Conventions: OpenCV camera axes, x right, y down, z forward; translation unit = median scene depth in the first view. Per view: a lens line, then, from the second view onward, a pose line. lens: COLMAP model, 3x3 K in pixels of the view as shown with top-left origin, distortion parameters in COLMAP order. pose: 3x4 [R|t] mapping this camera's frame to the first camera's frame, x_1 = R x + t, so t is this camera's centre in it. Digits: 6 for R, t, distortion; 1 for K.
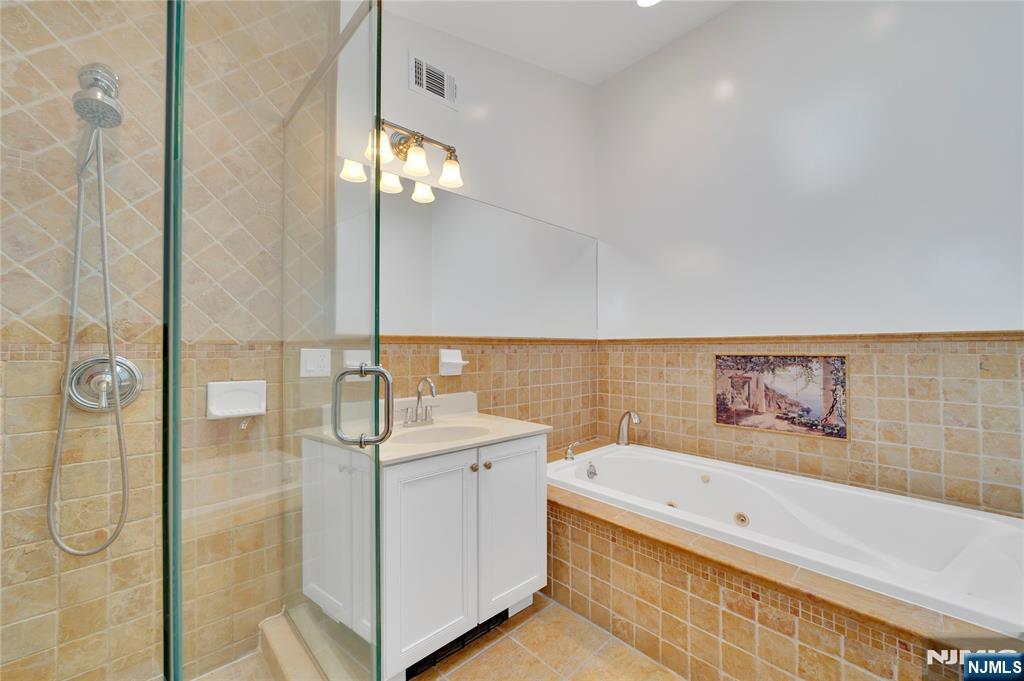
lens RADIAL K [[396.7, 0, 512.0], [0, 396.7, 340.5], [0, 0, 1]] dist [-0.032306, -0.000388]
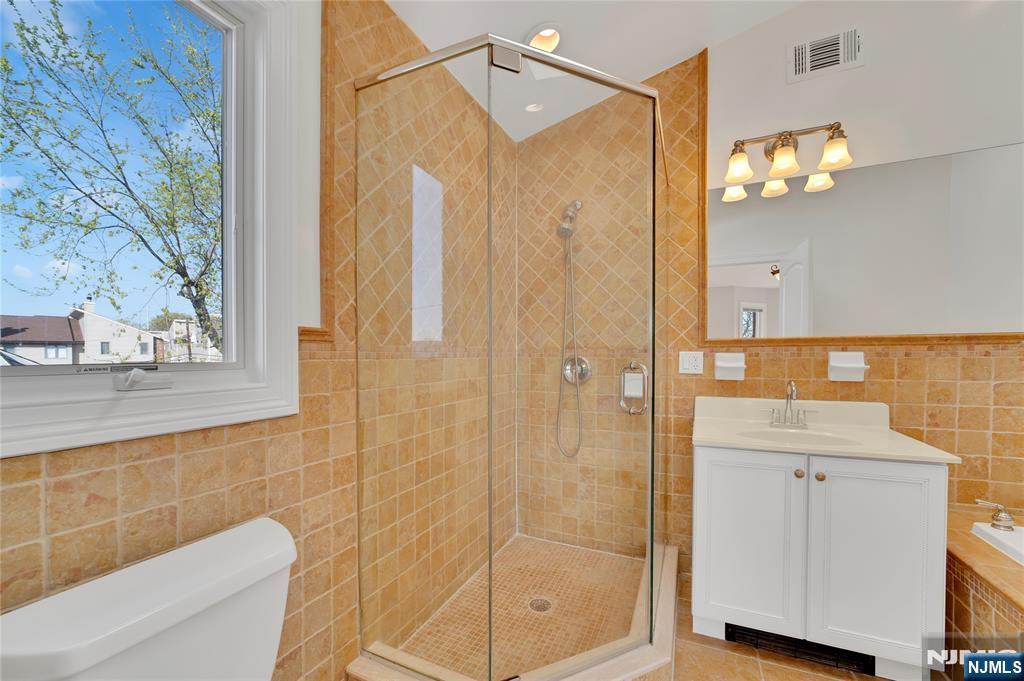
lens RADIAL K [[396.7, 0, 512.0], [0, 396.7, 340.5], [0, 0, 1]] dist [-0.032306, -0.000388]
pose [[0.371174, -0.027616, -0.928153, 0.367882], [0.024175, 0.999506, -0.020071, -0.002746], [0.928249, -0.014988, 0.371658, -0.004441]]
